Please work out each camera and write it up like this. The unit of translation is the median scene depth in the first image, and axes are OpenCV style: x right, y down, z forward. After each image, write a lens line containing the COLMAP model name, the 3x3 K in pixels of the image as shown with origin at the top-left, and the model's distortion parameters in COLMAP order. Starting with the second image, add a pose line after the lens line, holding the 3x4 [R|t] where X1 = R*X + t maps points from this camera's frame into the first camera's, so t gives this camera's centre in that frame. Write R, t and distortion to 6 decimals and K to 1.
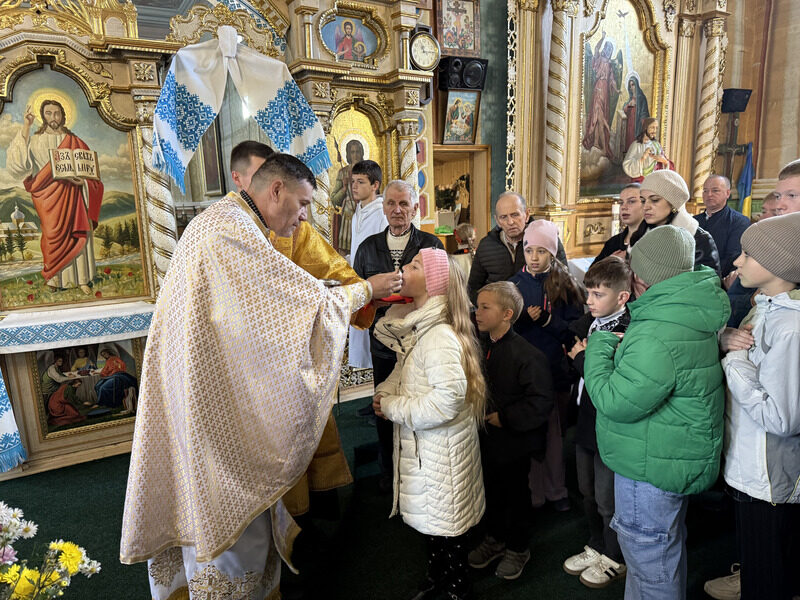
lens RADIAL K [[569.5, 0, 399.1], [0, 569.5, 301.5], [0, 0, 1]] dist [0.025314, -0.024557]
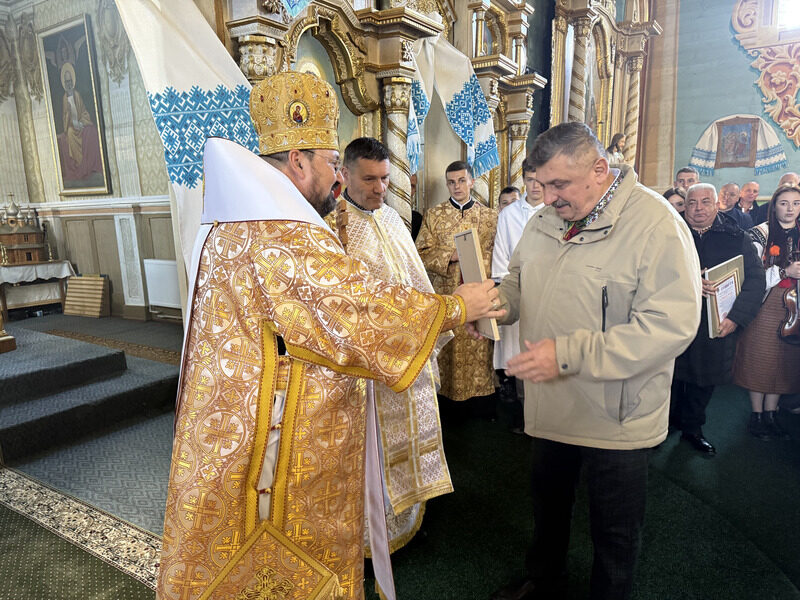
lens RADIAL K [[569.5, 0, 400.4], [0, 569.5, 304.0], [0, 0, 1]] dist [0.025314, -0.024557]
pose [[0.902547, -0.067728, 0.425231, -0.603964], [0.071138, 0.997435, 0.007874, -0.002727], [-0.424674, 0.023144, 0.905050, 0.123624]]
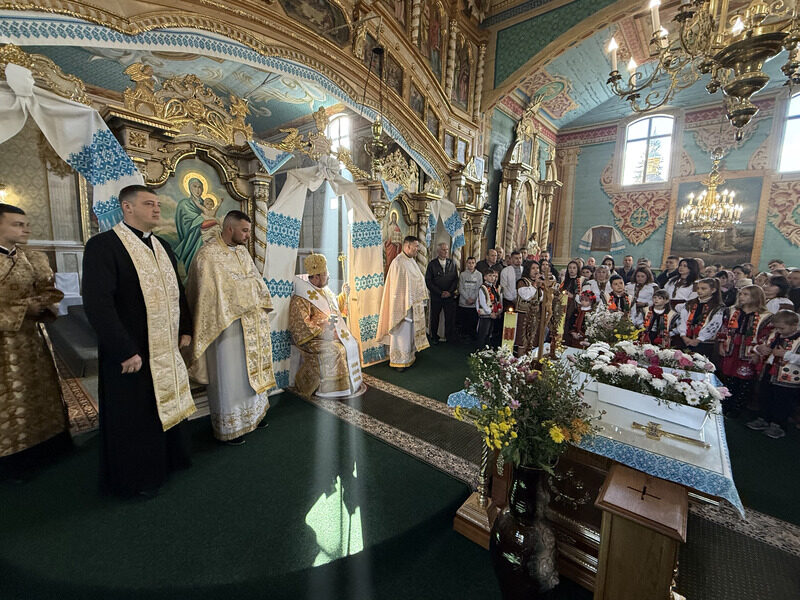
lens RADIAL K [[349.0, 0, 400.1], [0, 349.0, 299.8], [0, 0, 1]] dist [-0.001506, -0.001397]
pose [[0.944604, 0.023969, 0.327335, -0.749578], [-0.007808, 0.998689, -0.050595, 0.080874], [-0.328119, 0.045236, 0.943553, -0.320102]]
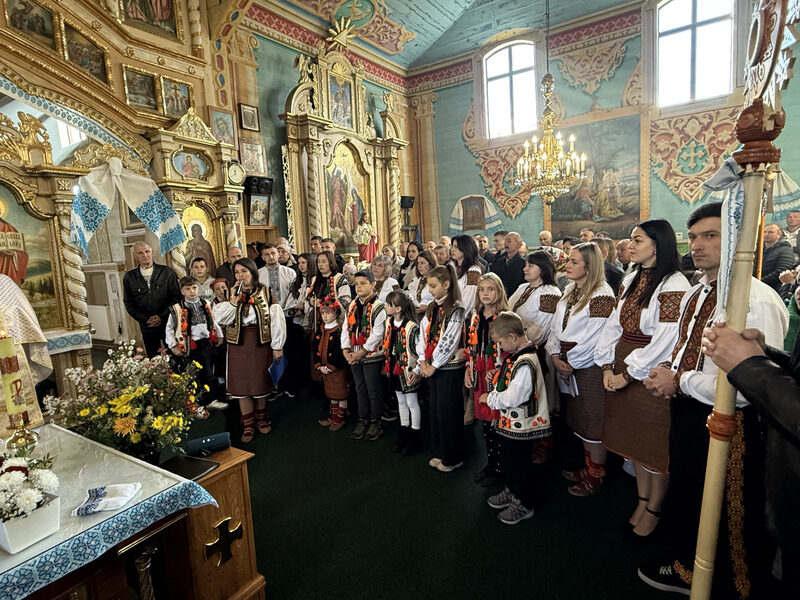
lens RADIAL K [[441.3, 0, 399.1], [0, 441.3, 303.7], [0, 0, 1]] dist [-0.007474, 0.001780]
pose [[0.899857, -0.070360, 0.430472, -0.105674], [0.101962, 0.993493, -0.050757, 0.064058], [-0.424099, 0.089566, 0.901176, -0.344699]]
